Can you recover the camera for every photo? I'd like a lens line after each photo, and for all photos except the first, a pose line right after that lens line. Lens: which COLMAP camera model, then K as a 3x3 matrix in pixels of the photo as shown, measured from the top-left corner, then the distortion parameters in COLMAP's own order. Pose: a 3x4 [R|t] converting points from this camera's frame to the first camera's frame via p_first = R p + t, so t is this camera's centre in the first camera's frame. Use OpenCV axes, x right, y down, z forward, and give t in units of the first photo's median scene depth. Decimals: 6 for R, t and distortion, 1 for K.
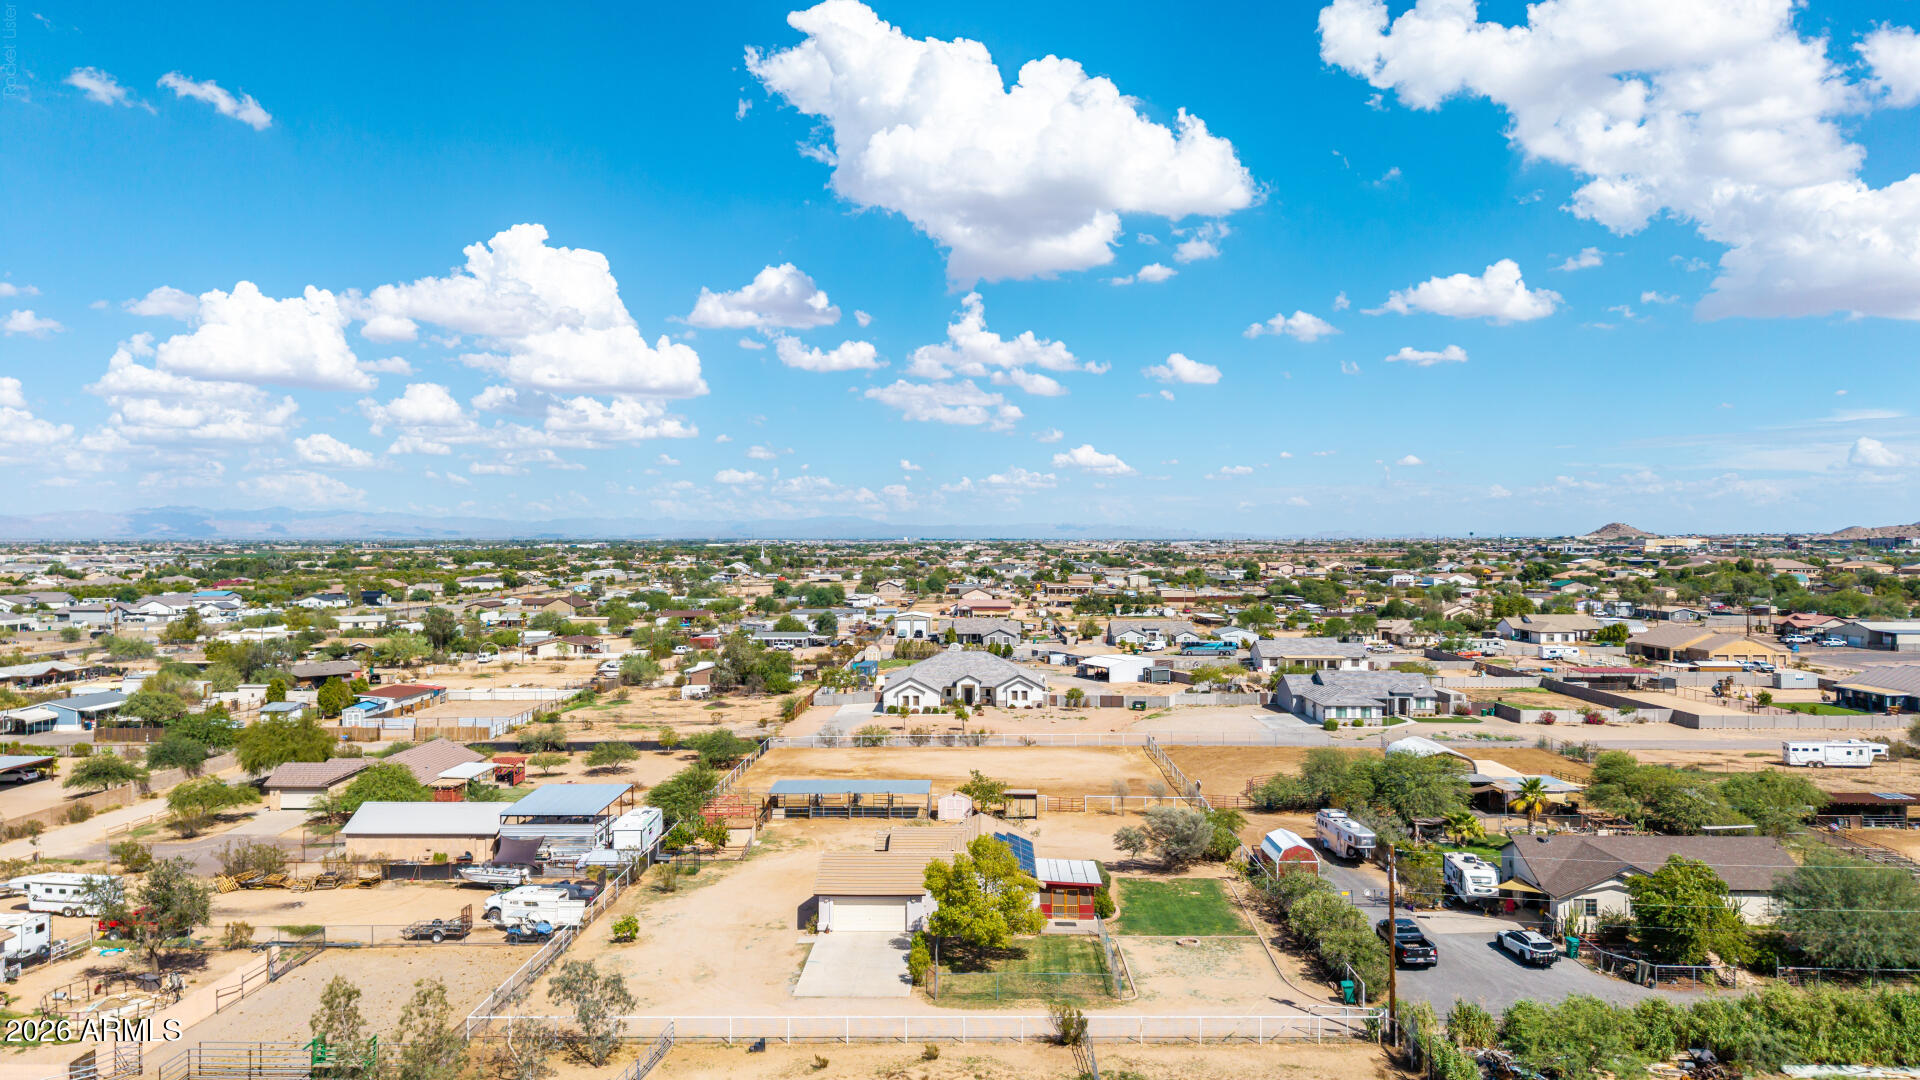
lens RADIAL K [[1289.8, 0, 960.0], [0, 1289.8, 540.0], [0, 0, 1]] dist [0.061324, -0.072986]
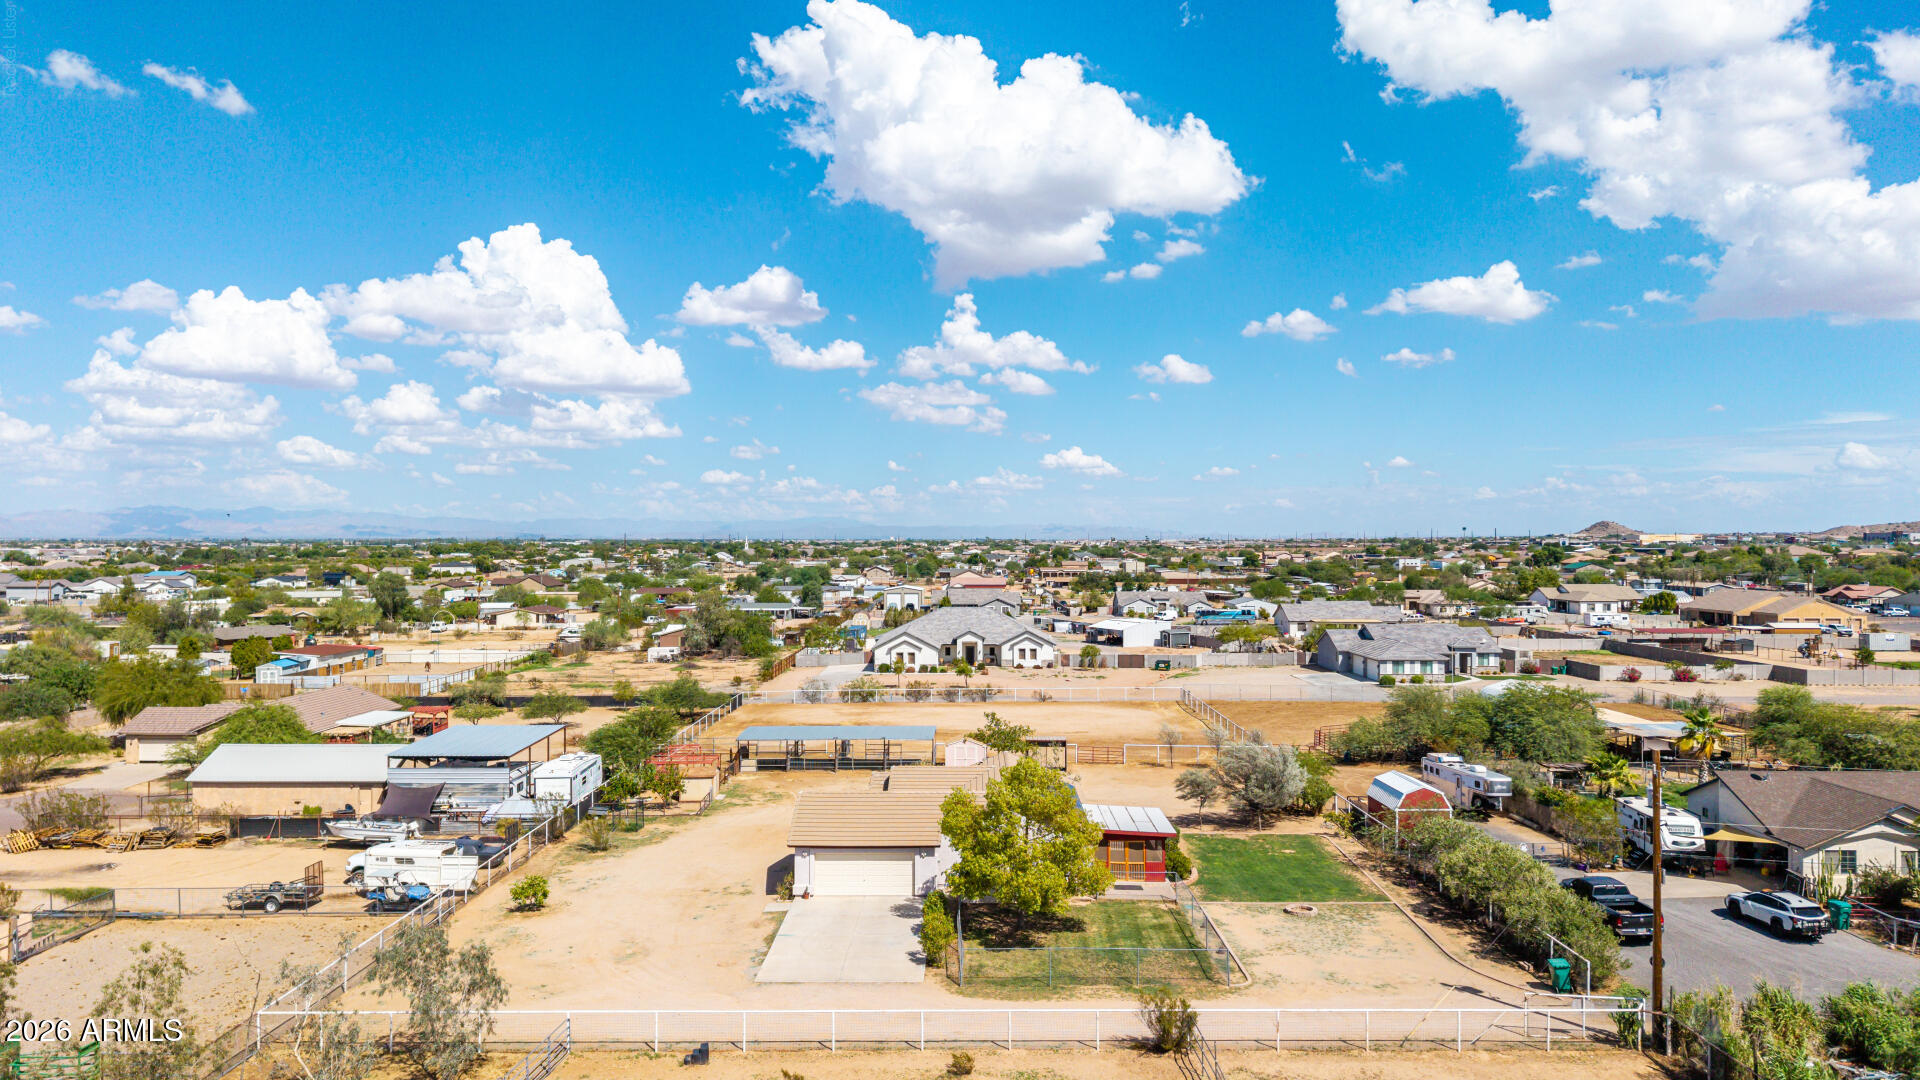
lens RADIAL K [[1283.7, 0, 956.4], [0, 1283.7, 576.4], [0, 0, 1]] dist [0.057634, -0.060934]
pose [[0.999965, 0.000923, 0.008266, -0.006909], [-0.001135, 0.999669, 0.025713, 0.030114], [-0.008240, -0.025722, 0.999635, 0.081249]]
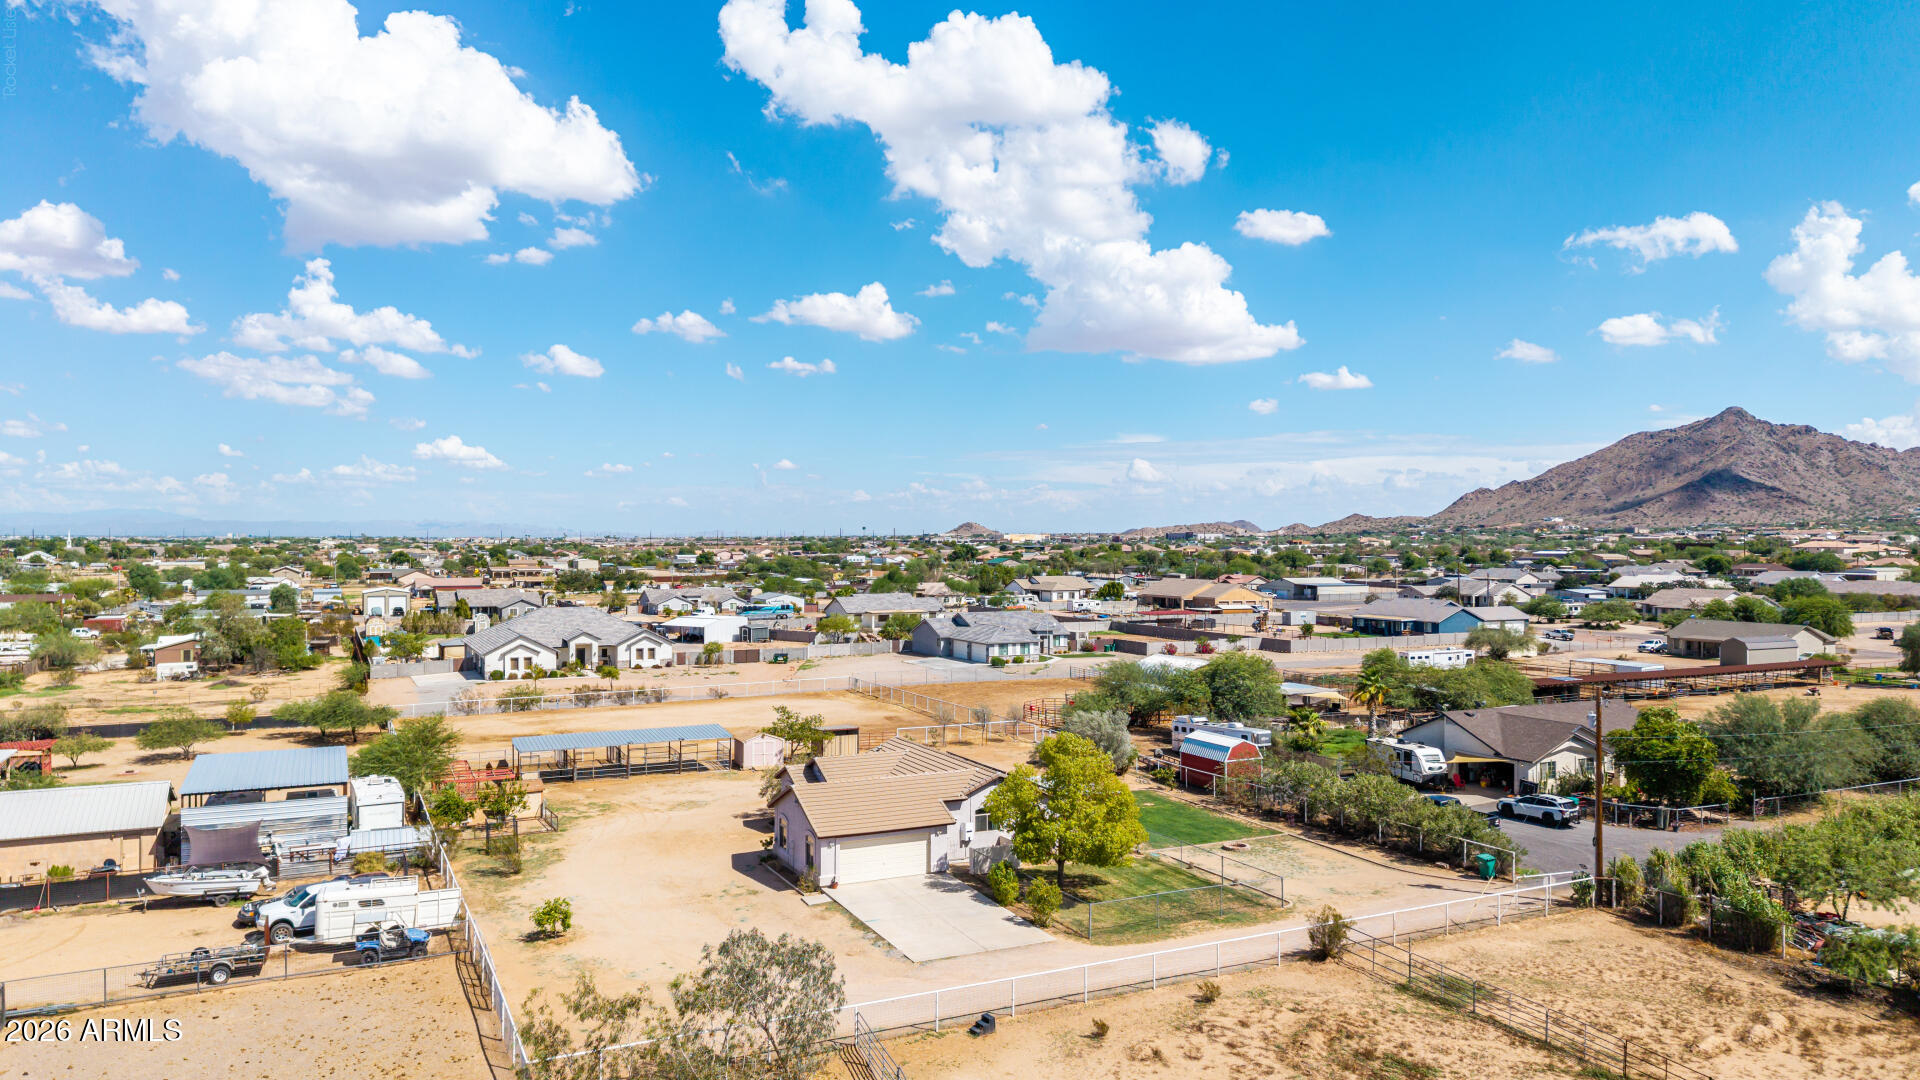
lens RADIAL K [[1289.8, 0, 960.0], [0, 1289.8, 540.0], [0, 0, 1]] dist [0.061324, -0.072986]
pose [[0.888288, 0.003371, 0.459275, -0.111922], [-0.002811, 0.999994, -0.001904, 0.031408], [-0.459279, 0.000400, 0.888292, 0.092681]]
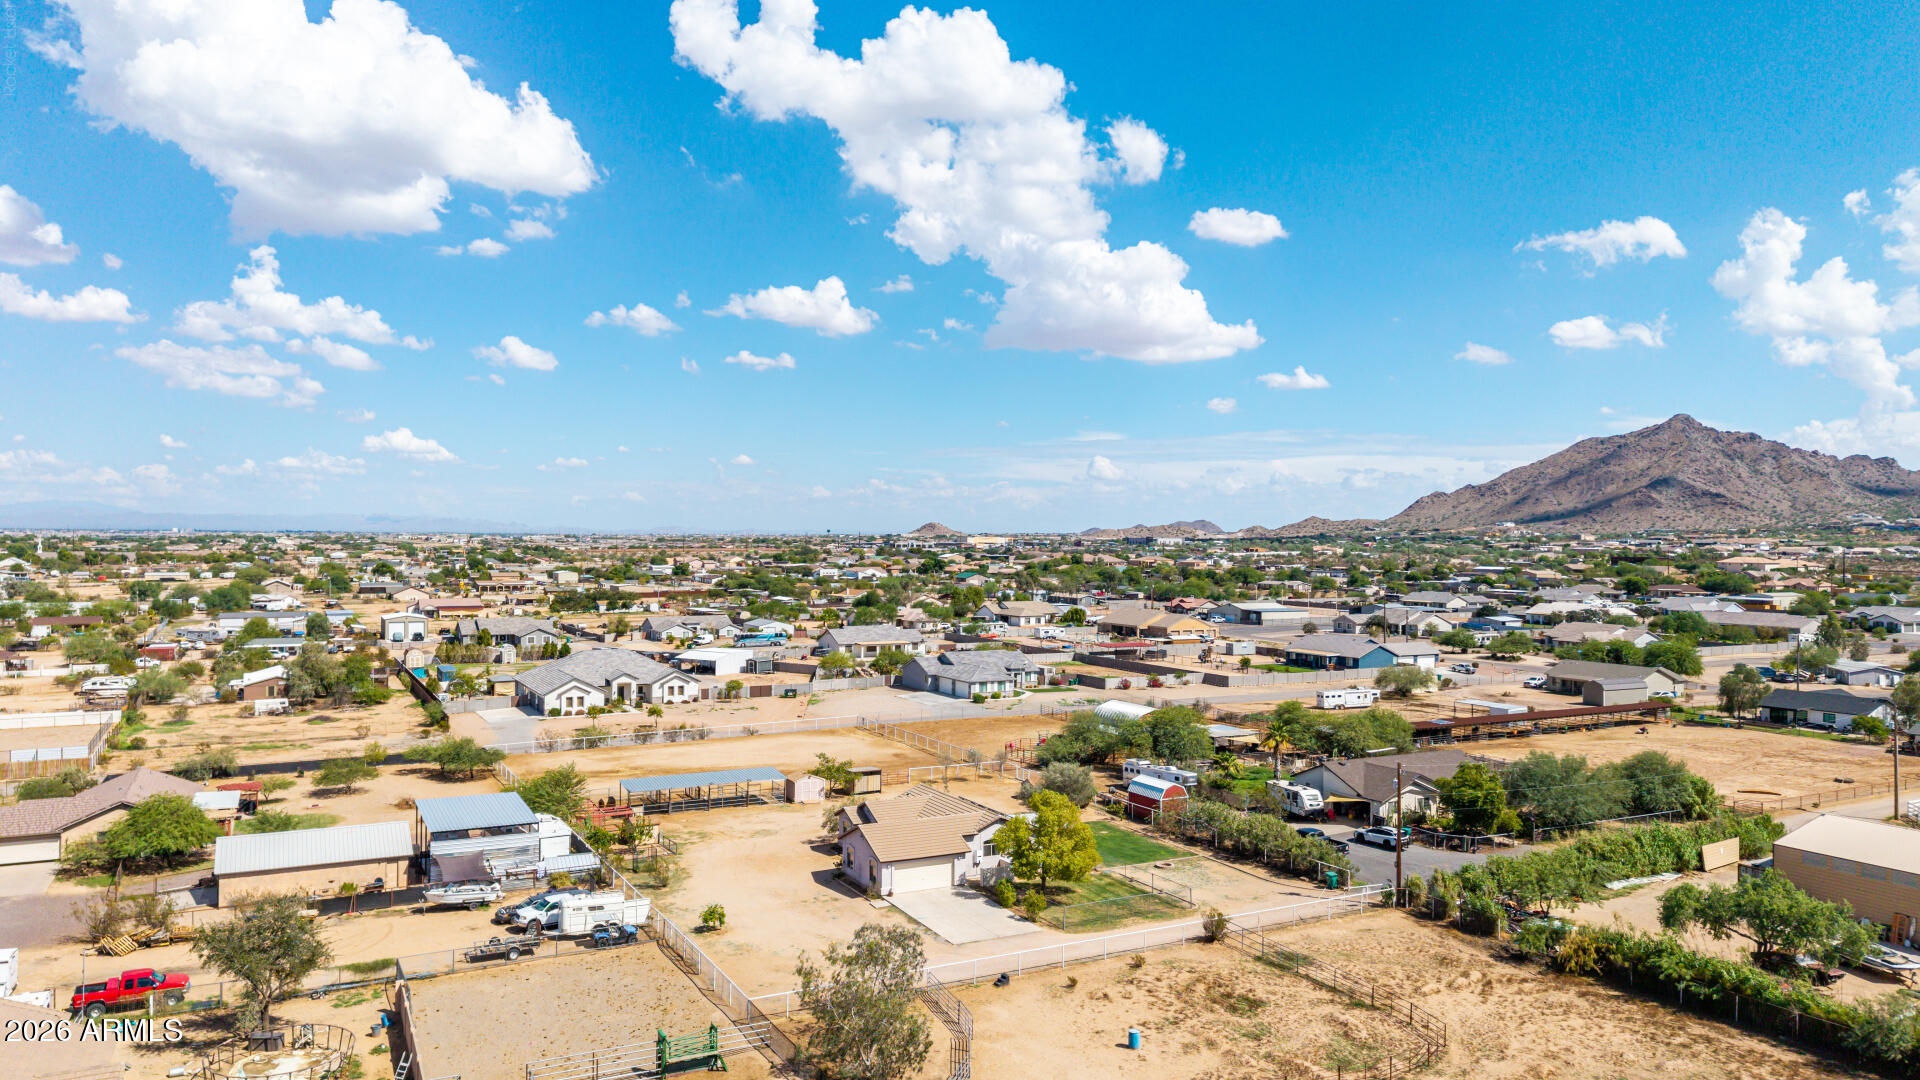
lens RADIAL K [[1305.7, 0, 960.0], [0, 1305.7, 540.0], [0, 0, 1]] dist [0.069627, -0.087465]
pose [[0.873517, 0.006240, 0.486753, -0.174533], [-0.008118, 0.999966, 0.001748, 0.000399], [-0.486725, -0.005478, 0.873538, 0.003548]]
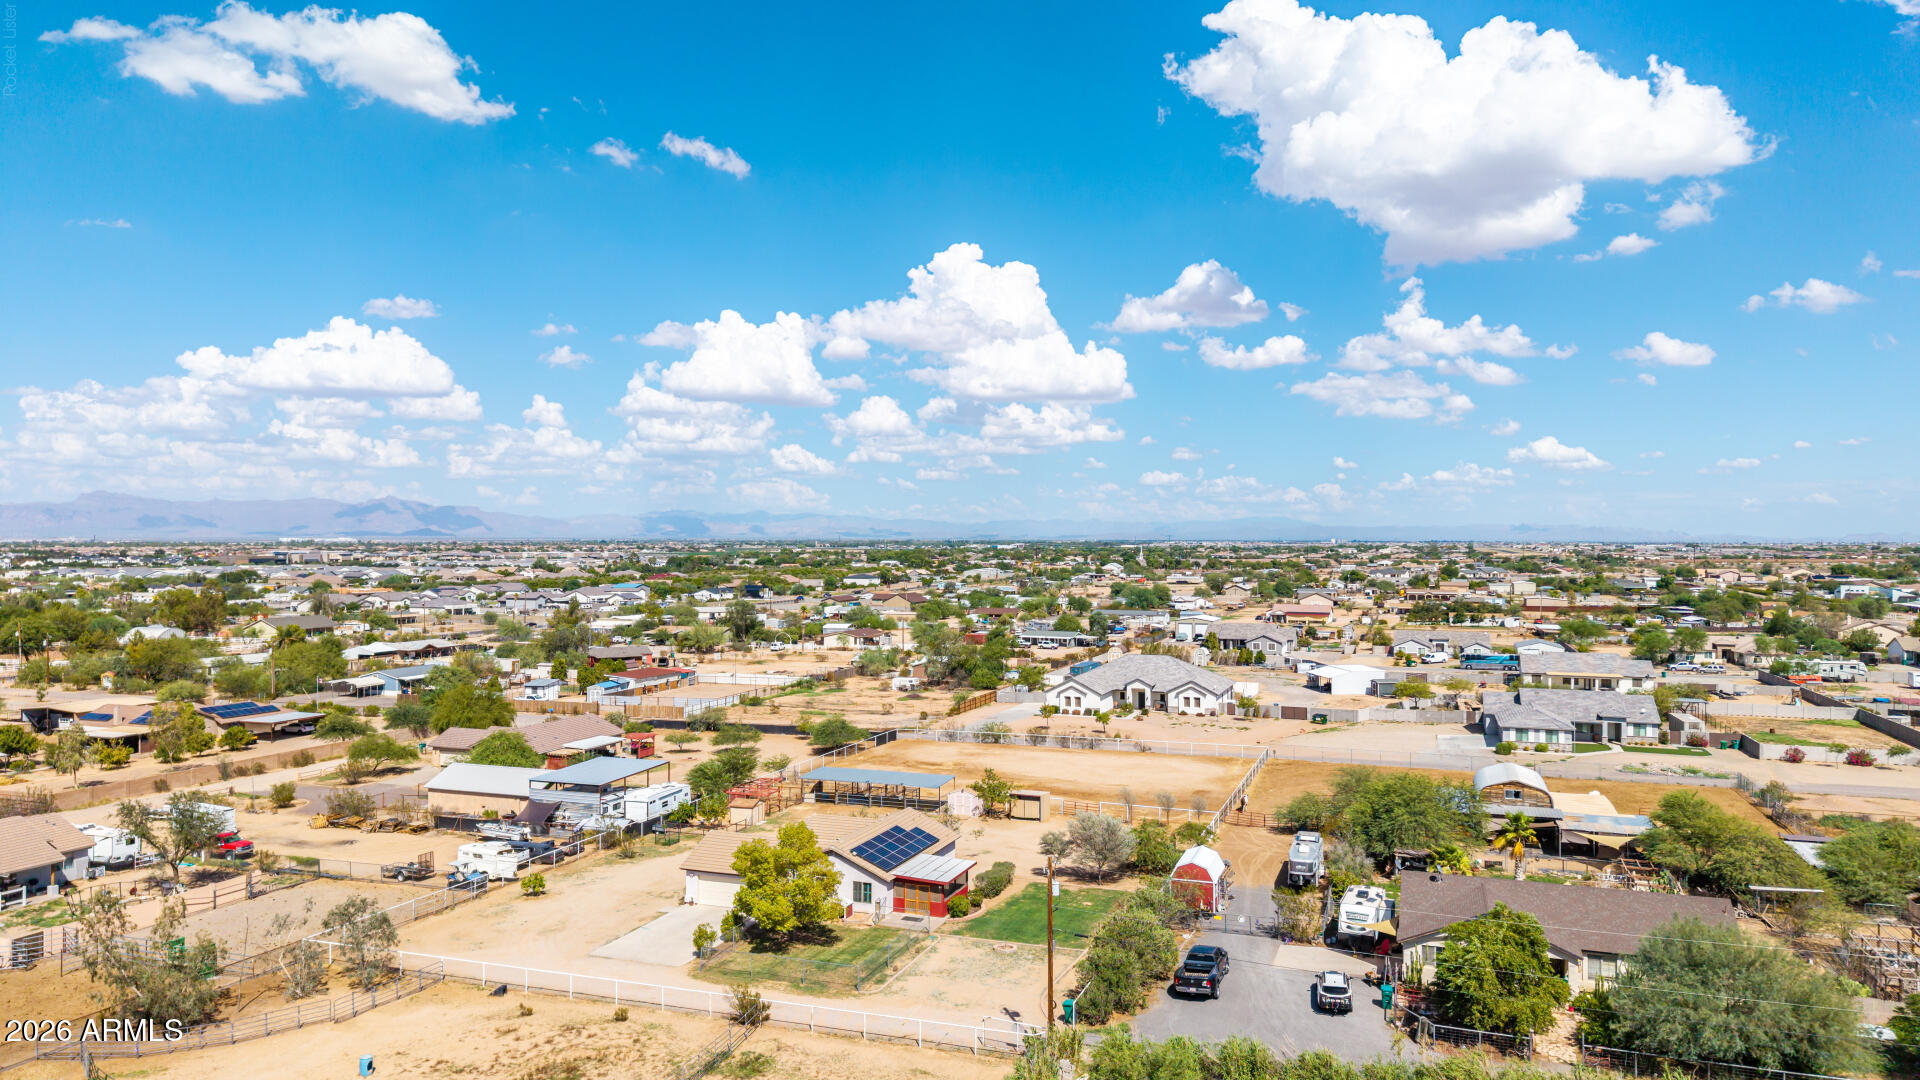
lens RADIAL K [[1298.3, 0, 960.5], [0, 1298.3, 494.5], [0, 0, 1]] dist [0.050129, -0.074694]
pose [[0.944878, -0.008512, -0.327313, 0.137225], [-0.003254, 0.999369, -0.035384, 0.000460], [0.327408, 0.034498, 0.944253, 0.012977]]
